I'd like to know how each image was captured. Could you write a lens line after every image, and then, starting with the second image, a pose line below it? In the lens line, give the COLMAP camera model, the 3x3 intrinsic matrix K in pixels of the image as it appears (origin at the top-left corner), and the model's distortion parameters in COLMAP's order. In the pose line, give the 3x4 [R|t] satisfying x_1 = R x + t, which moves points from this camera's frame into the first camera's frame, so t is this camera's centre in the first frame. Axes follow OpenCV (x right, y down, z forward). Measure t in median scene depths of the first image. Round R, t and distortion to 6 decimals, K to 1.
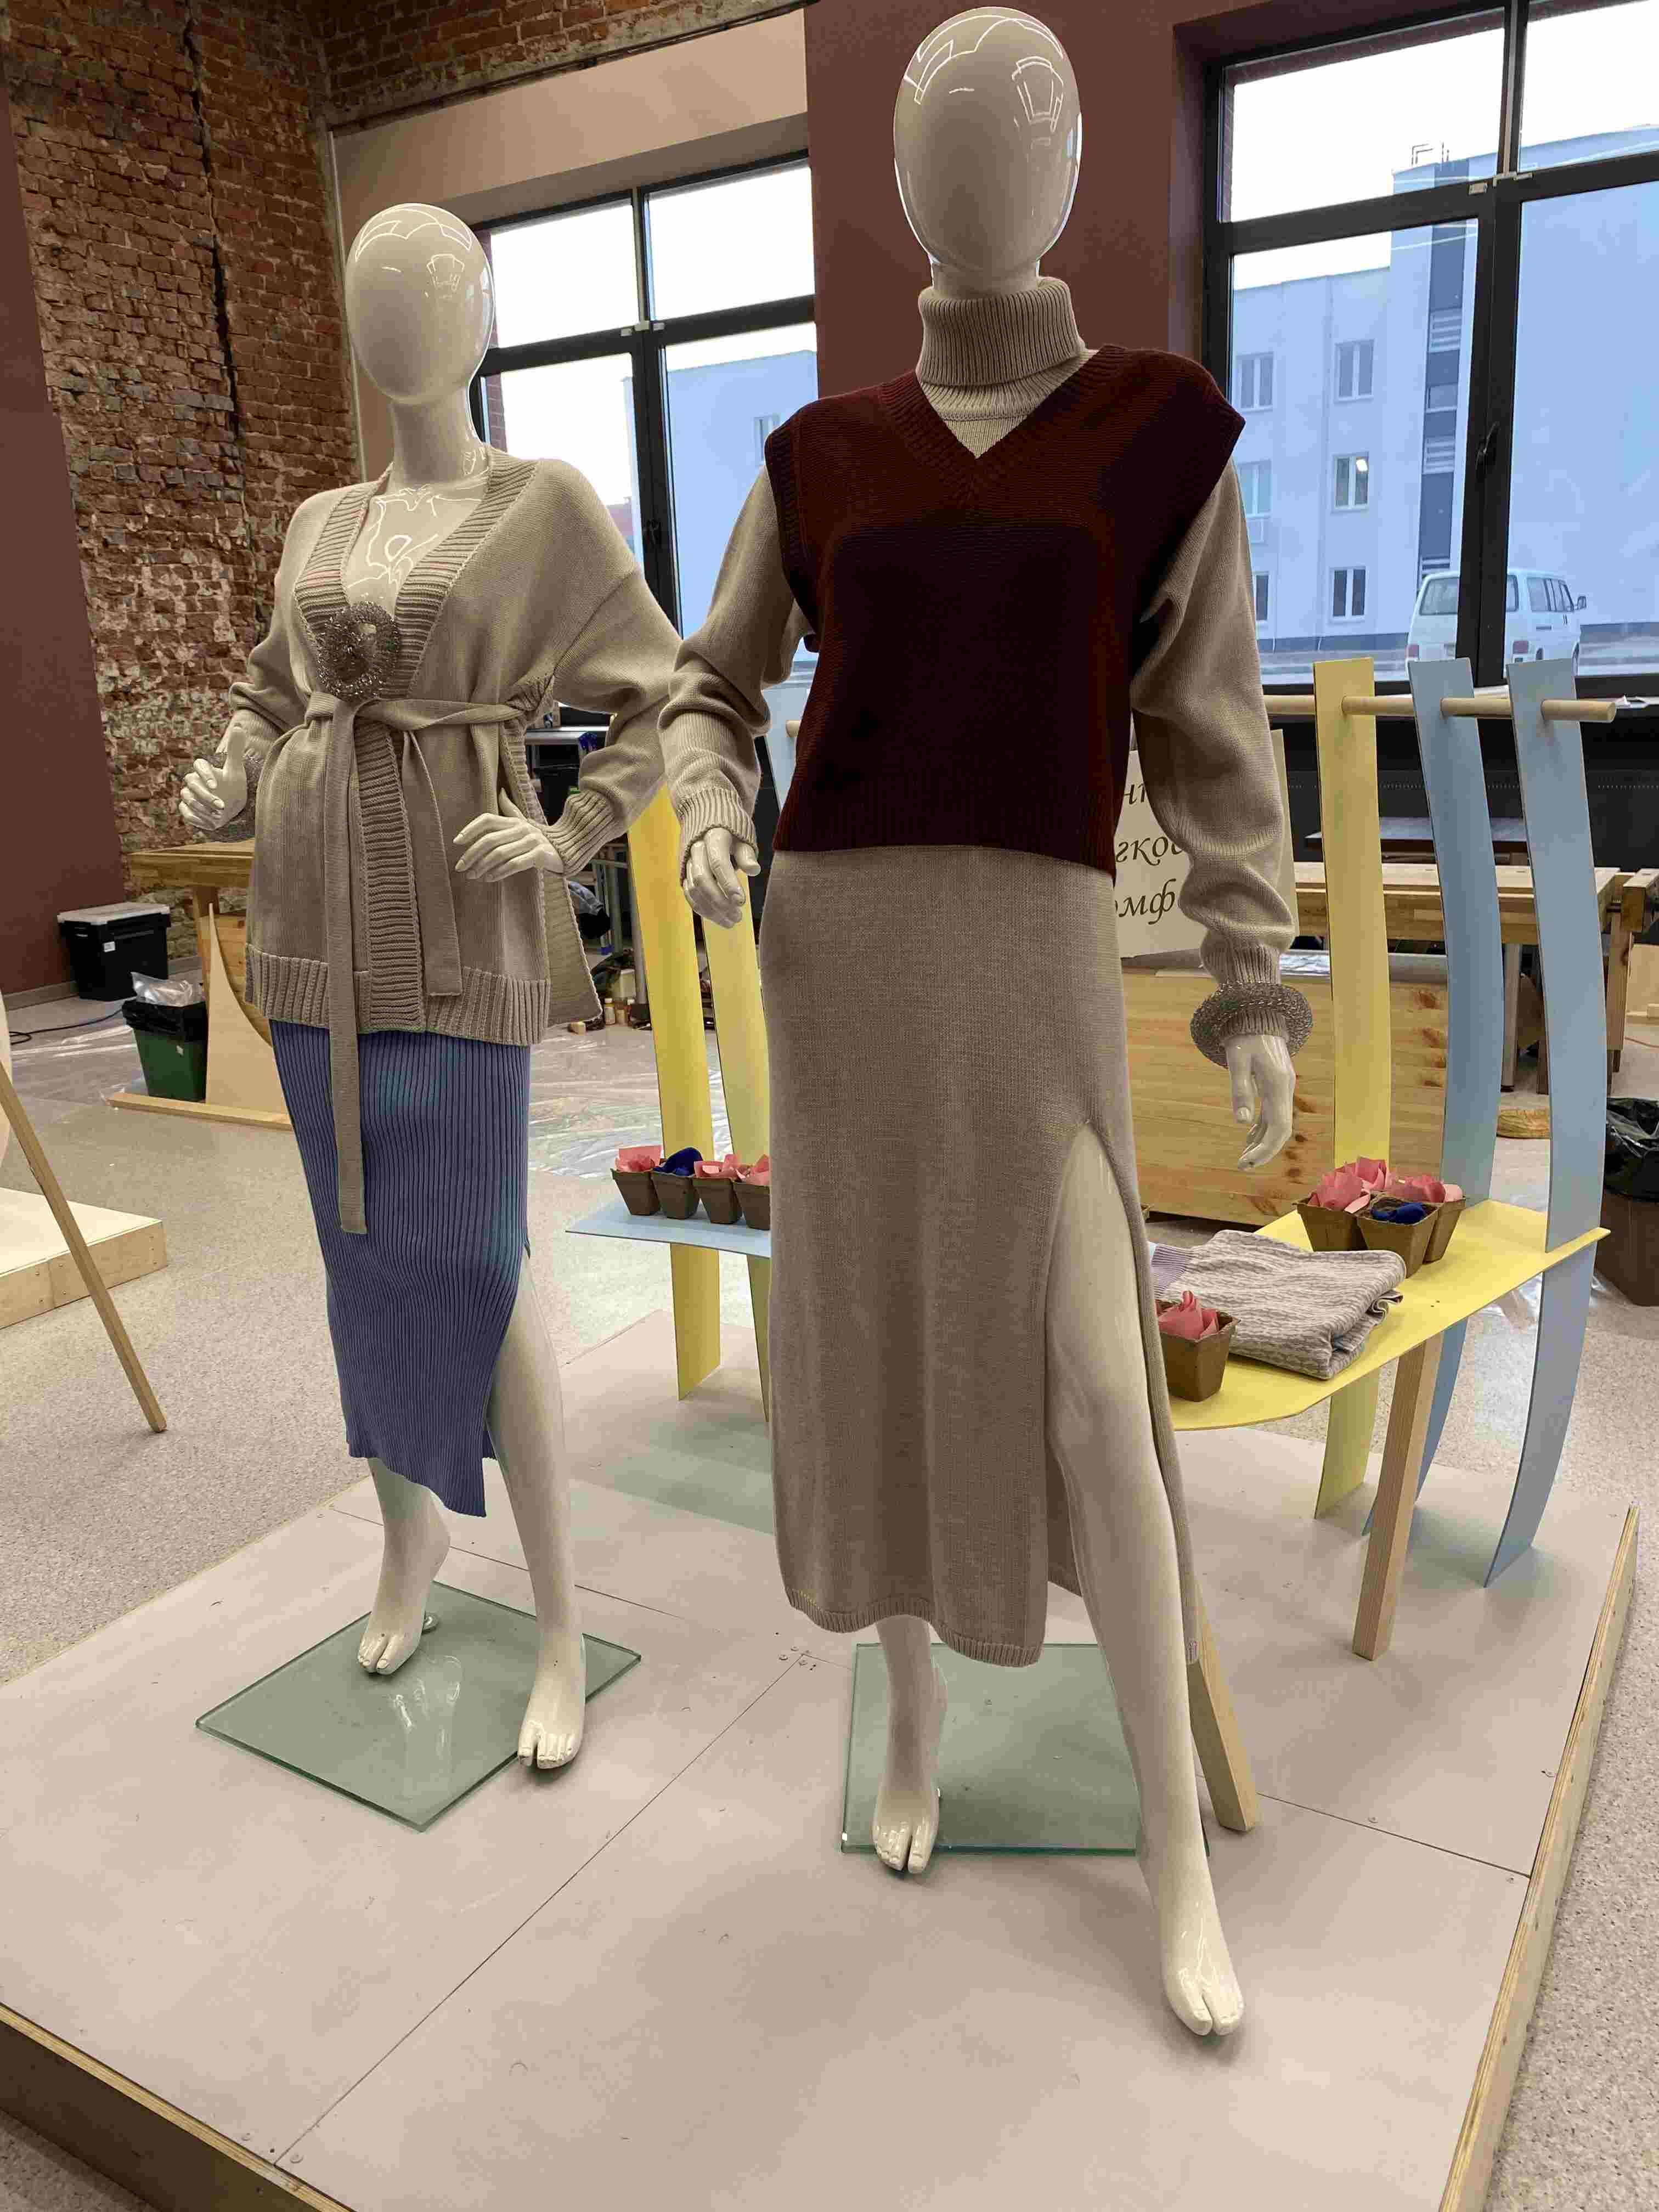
lens RADIAL K [[1691.7, 0, 828.3], [0, 1691.7, 1073.5], [0, 0, 1]] dist [0.008691, 0.003784]
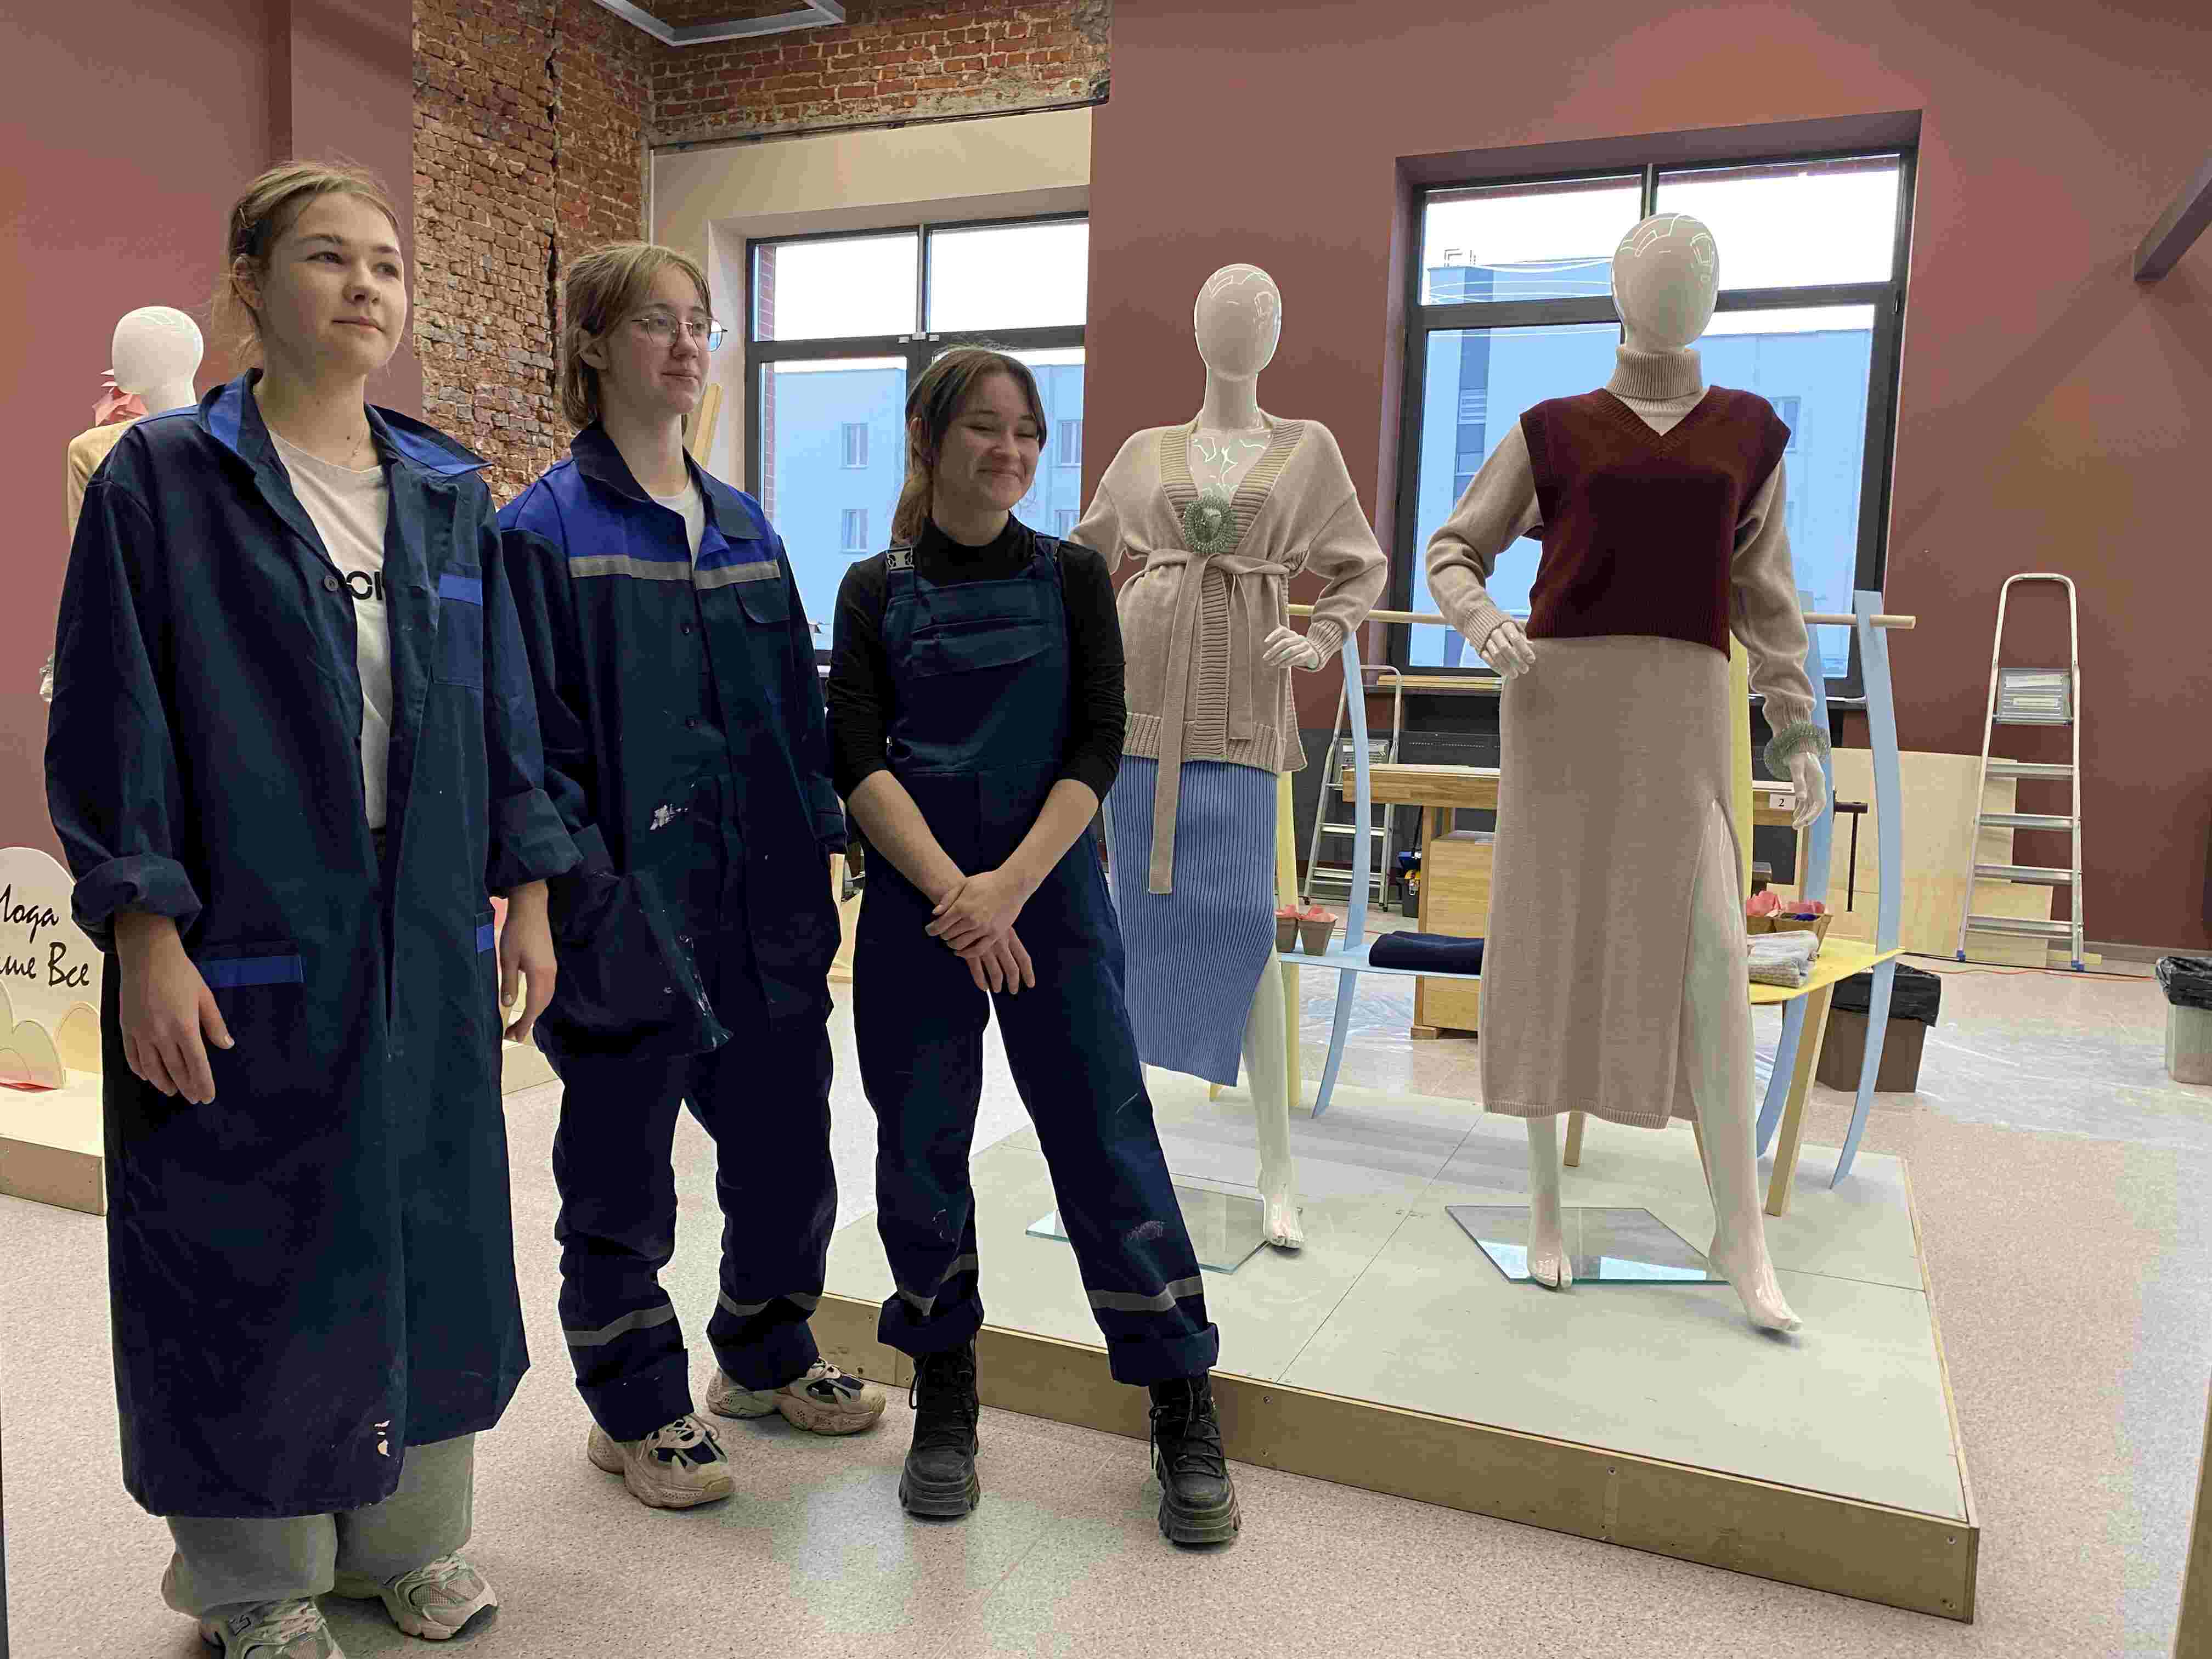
lens RADIAL K [[1642.0, 0, 1106.0], [0, 1642.0, 829.5], [0, 0, 1]] dist [0.037140, -0.007619]
pose [[0.988564, 0.054474, 0.140617, -0.131760], [-0.035034, 0.989925, -0.137189, 0.059262], [-0.146674, 0.130694, 0.980513, -0.112318]]
